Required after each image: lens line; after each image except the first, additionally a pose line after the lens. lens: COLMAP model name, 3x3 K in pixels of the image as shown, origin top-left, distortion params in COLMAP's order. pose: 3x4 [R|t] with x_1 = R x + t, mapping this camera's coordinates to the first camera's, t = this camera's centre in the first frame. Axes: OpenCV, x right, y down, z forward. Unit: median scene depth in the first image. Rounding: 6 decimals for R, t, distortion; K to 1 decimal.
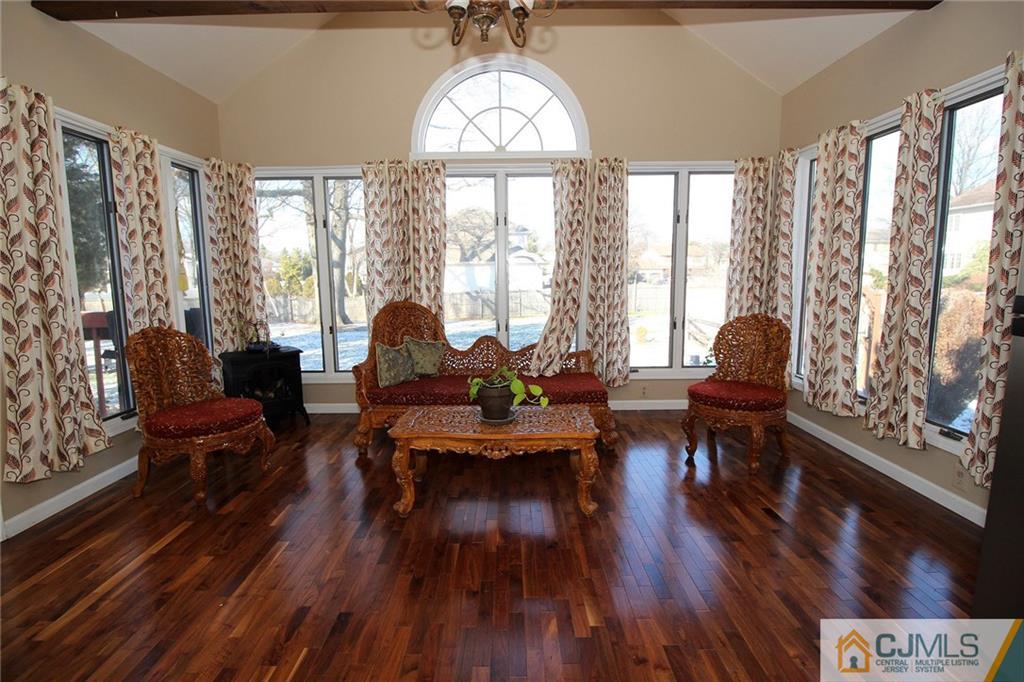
lens RADIAL K [[480.4, 0, 510.3], [0, 480.4, 338.5], [0, 0, 1]] dist [-0.024080, -0.001851]
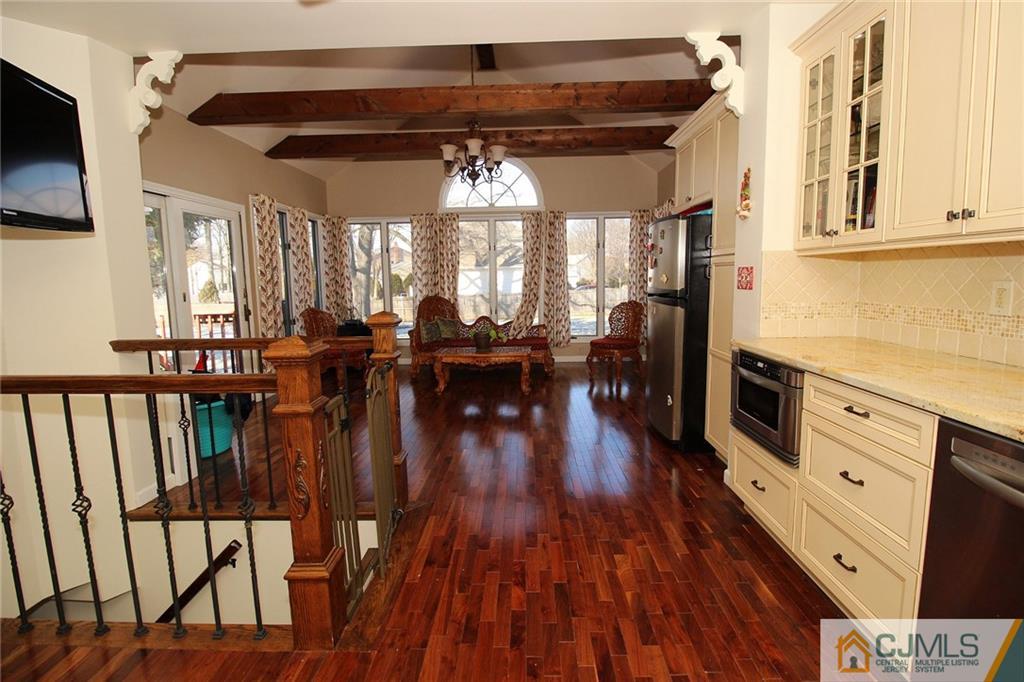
lens RADIAL K [[480.4, 0, 518.1], [0, 480.4, 337.5], [0, 0, 1]] dist [-0.024080, -0.001851]
pose [[0.999836, -0.004958, -0.017409, 0.101281], [0.004791, 0.999942, -0.009594, 0.086678], [0.017455, 0.009509, 0.999802, -0.686958]]
